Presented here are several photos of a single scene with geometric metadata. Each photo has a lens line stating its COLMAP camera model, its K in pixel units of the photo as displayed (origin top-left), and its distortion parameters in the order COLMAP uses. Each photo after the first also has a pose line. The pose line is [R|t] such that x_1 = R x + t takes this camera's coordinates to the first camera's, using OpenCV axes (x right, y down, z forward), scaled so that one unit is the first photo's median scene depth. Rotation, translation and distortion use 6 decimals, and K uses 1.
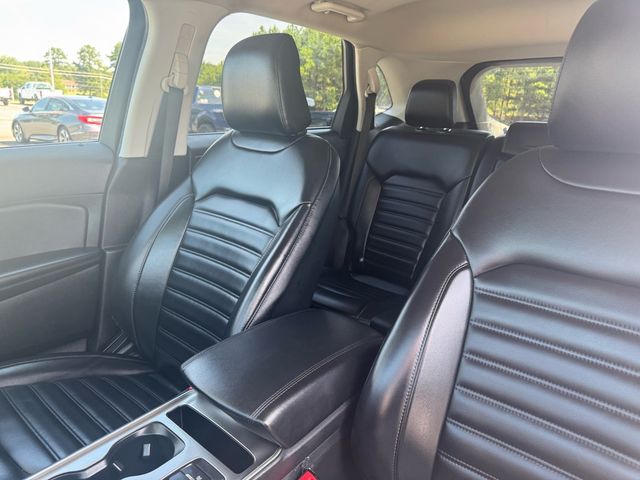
lens RADIAL K [[457.7, 0, 320.0], [0, 457.7, 240.0], [0, 0, 1]] dist [0.024411, -0.022856]
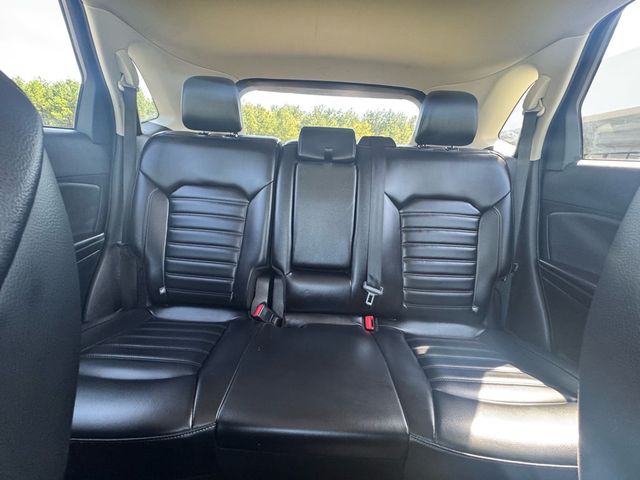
lens RADIAL K [[256.8, 0, 320.0], [0, 256.8, 240.0], [0, 0, 1]] dist [-0.006643, 0.000560]
pose [[0.758025, -0.194672, 0.622496, 0.035646], [0.160151, 0.980753, 0.111691, -0.052827], [-0.632258, 0.015029, 0.774612, 0.449231]]
